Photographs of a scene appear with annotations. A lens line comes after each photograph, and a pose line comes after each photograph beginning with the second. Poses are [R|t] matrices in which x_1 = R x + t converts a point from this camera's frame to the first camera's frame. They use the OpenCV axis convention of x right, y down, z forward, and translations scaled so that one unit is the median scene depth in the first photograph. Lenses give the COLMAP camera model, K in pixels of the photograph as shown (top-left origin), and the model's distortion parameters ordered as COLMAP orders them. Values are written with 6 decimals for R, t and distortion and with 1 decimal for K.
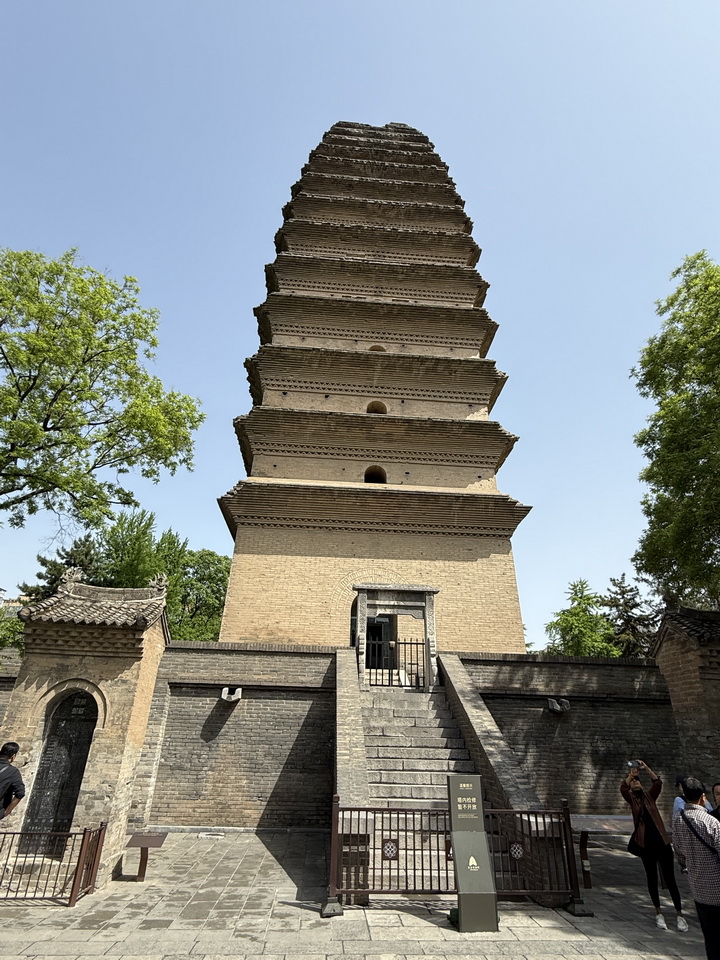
lens RADIAL K [[515.5, 0, 360.0], [0, 515.5, 480.0], [0, 0, 1]] dist [0.002070, 0.003619]
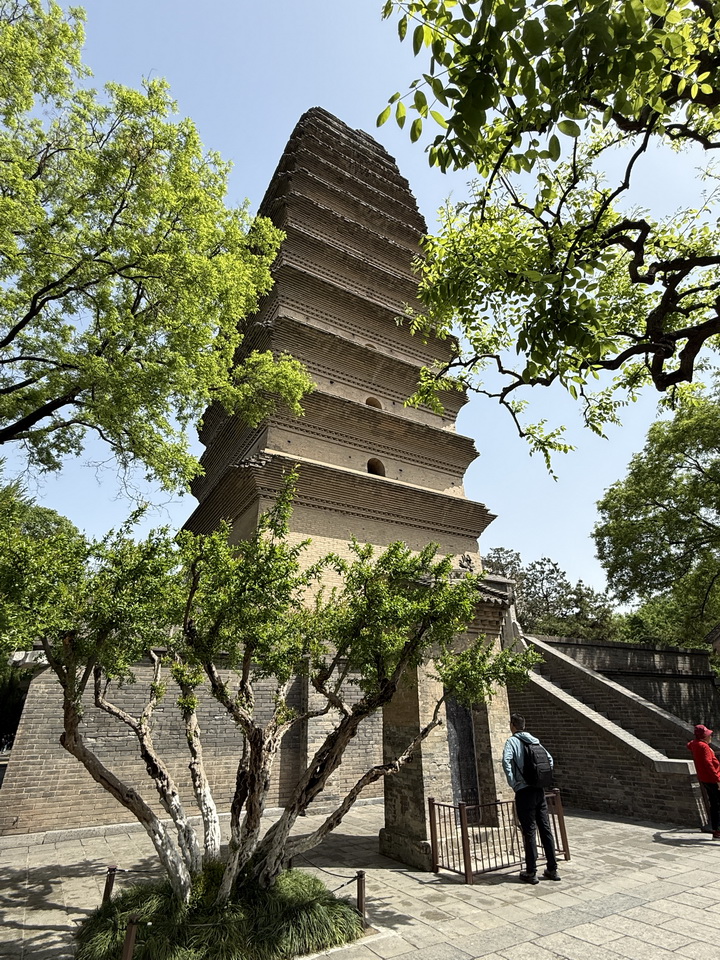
lens RADIAL K [[495.6, 0, 360.0], [0, 495.6, 480.0], [0, 0, 1]] dist [0.002936, -0.000307]
pose [[0.898100, 0.153109, 0.412279, -0.414177], [-0.163178, 0.986536, -0.010907, 0.032239], [-0.408398, -0.057479, 0.910992, 0.075520]]
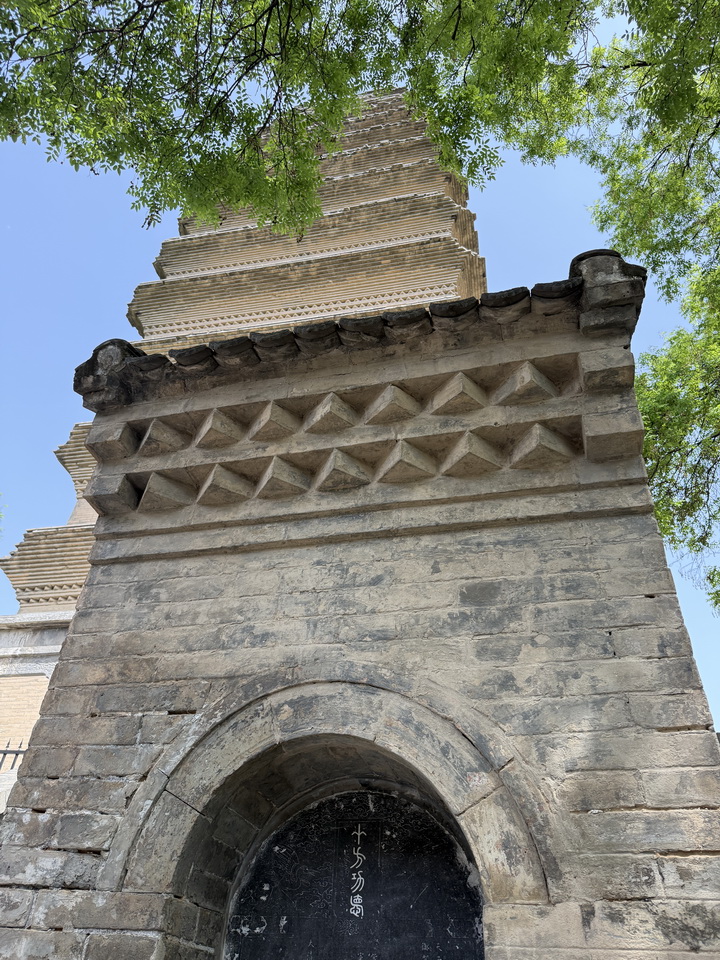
lens RADIAL K [[665.2, 0, 364.5], [0, 665.2, 499.5], [0, 0, 1]] dist [0.050908, -0.002740]
pose [[0.962694, -0.153271, -0.223000, 0.315194], [0.104921, 0.971075, -0.214488, 0.163754], [0.249425, 0.183089, 0.950929, 0.297088]]
